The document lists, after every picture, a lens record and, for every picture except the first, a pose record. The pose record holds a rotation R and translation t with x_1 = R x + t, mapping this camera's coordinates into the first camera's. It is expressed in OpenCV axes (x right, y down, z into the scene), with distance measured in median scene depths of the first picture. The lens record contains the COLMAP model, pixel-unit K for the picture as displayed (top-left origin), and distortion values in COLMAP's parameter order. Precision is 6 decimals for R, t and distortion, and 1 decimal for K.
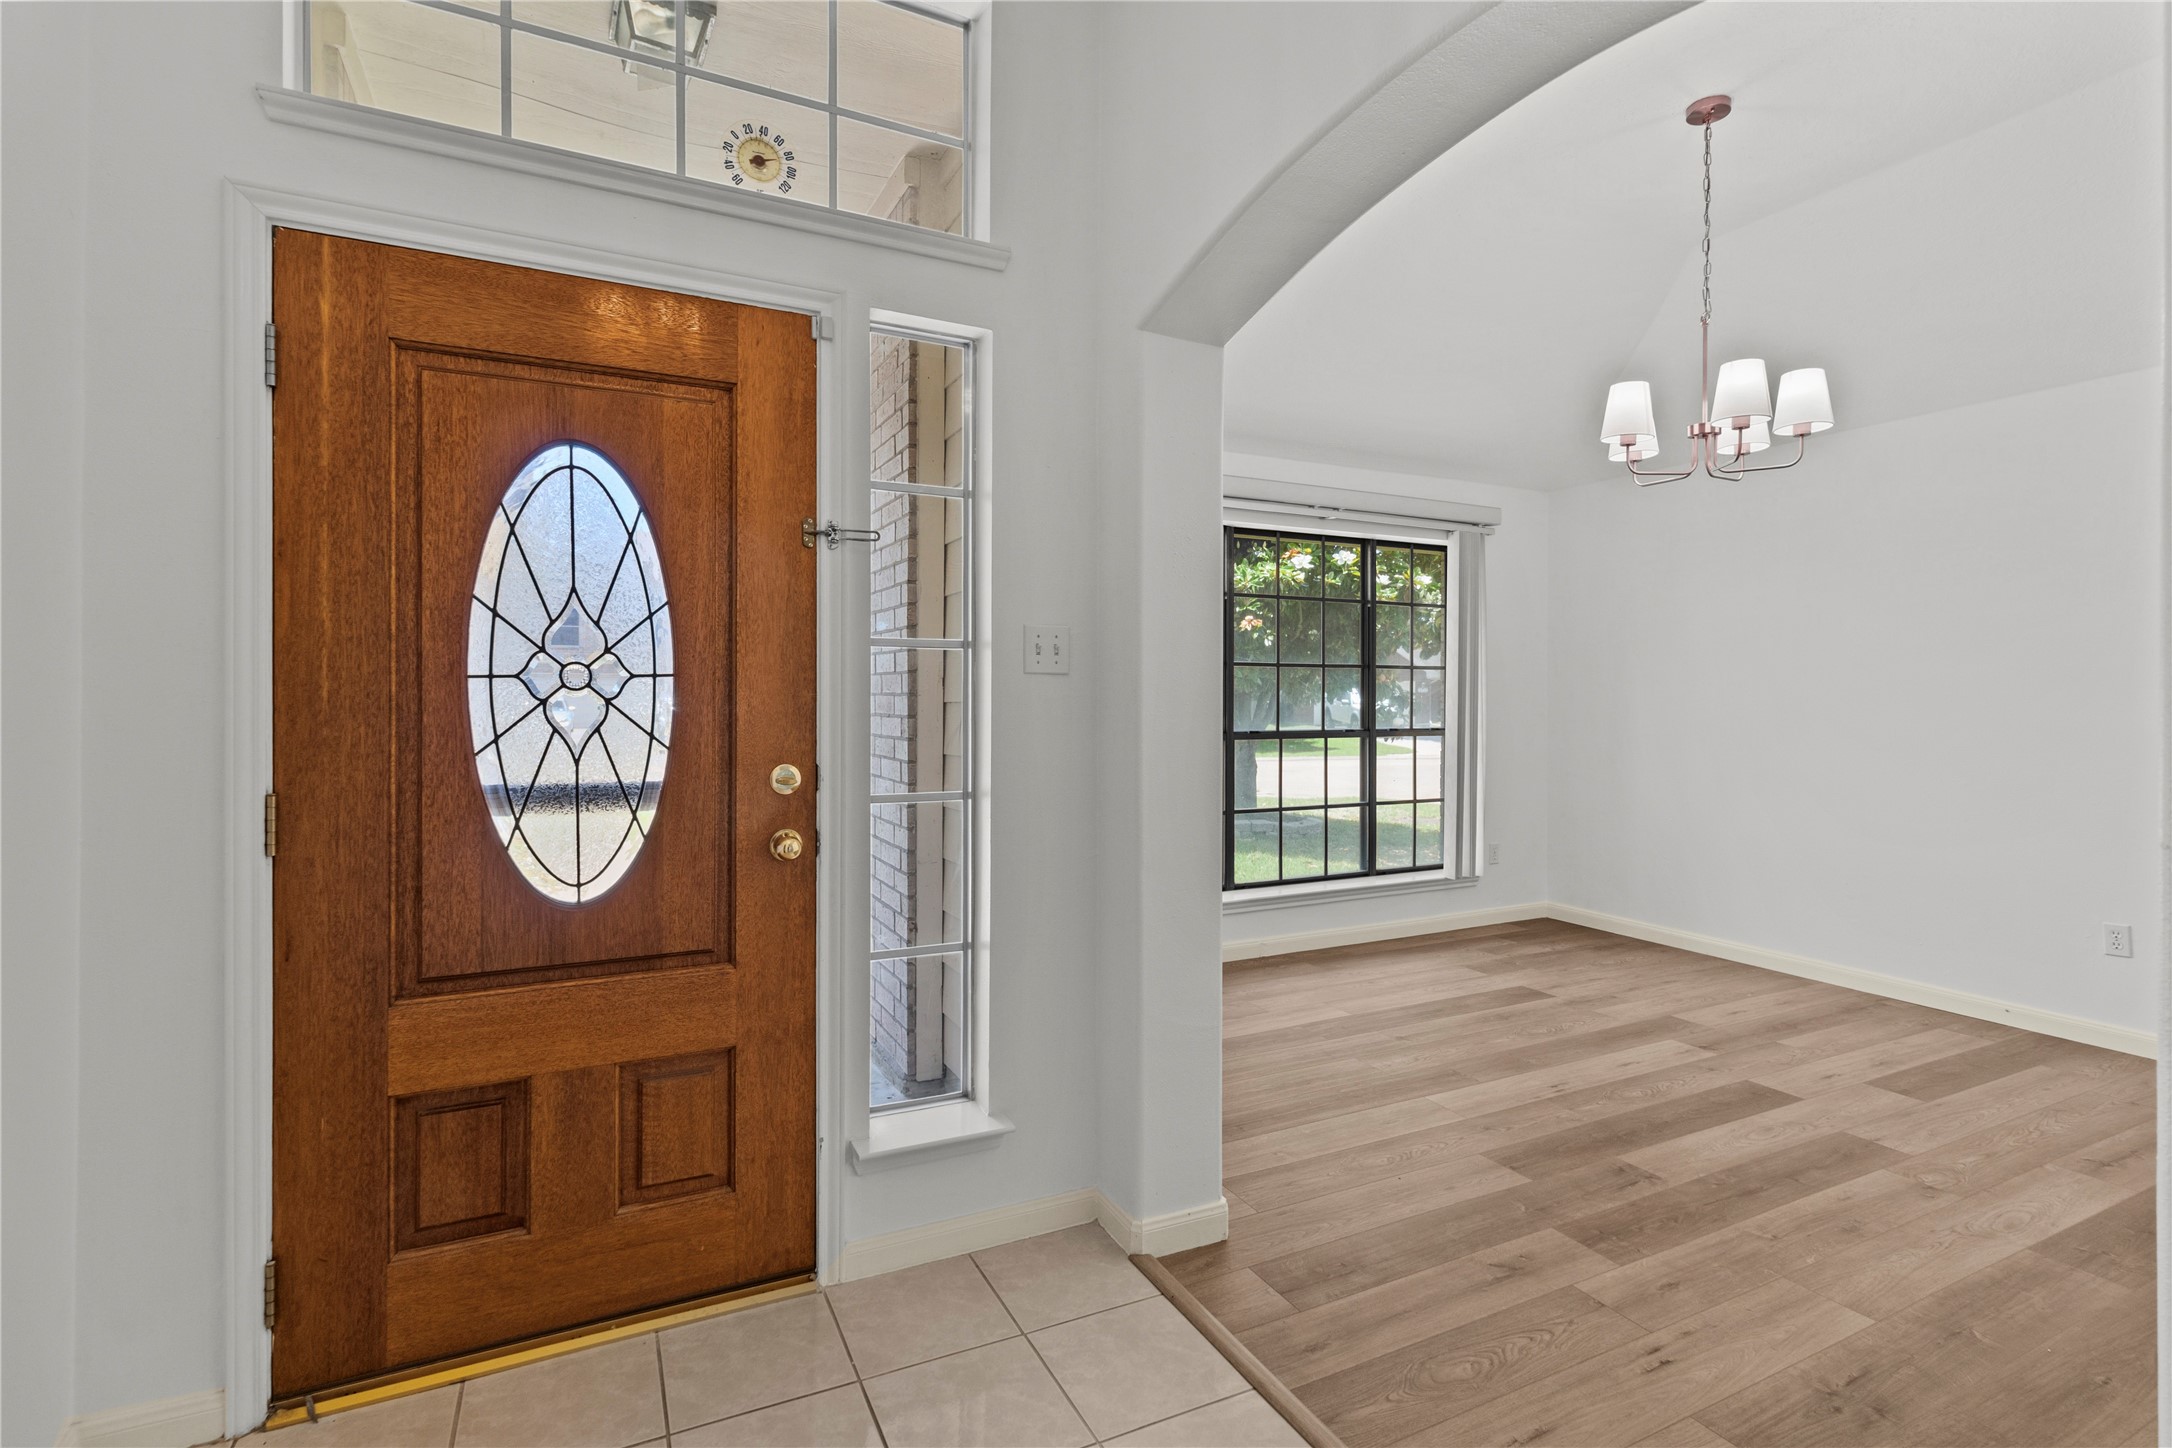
lens RADIAL K [[1014.7, 0, 1082.0], [0, 1014.7, 695.0], [0, 0, 1]] dist [0.004334, 0.001307]
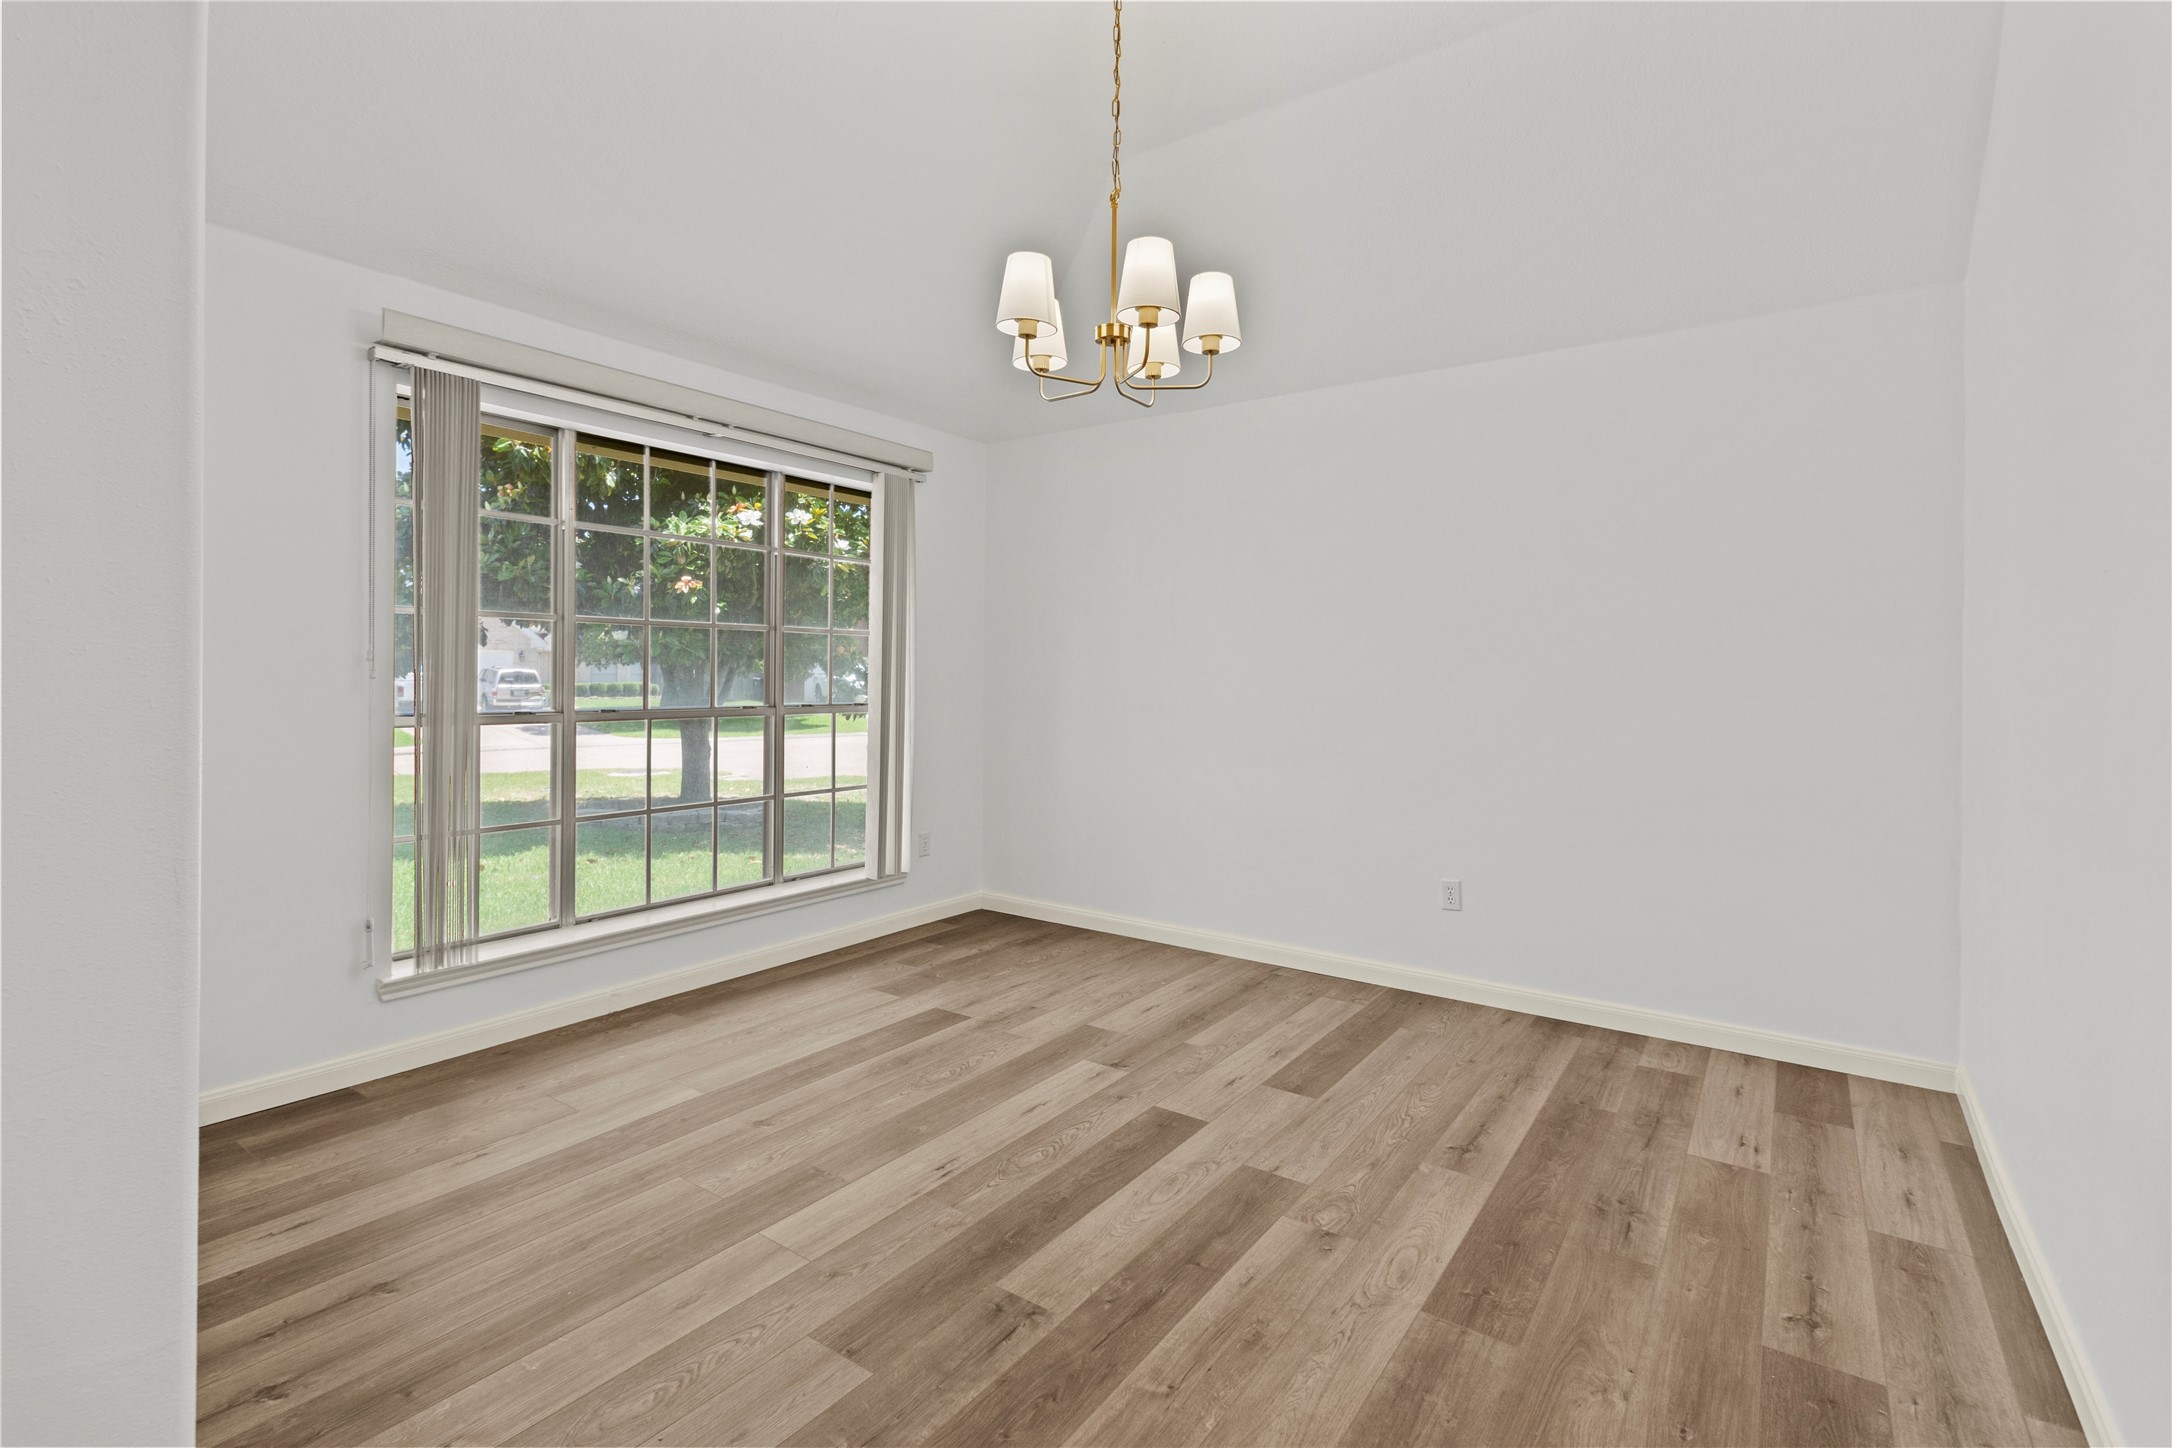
lens RADIAL K [[1014.7, 0, 1082.0], [0, 1014.7, 695.0], [0, 0, 1]] dist [0.004334, 0.001307]
pose [[0.883885, -0.007059, 0.467651, 0.189612], [-0.003180, 0.999772, 0.021103, 0.011527], [-0.467694, -0.020140, 0.883661, 0.261891]]
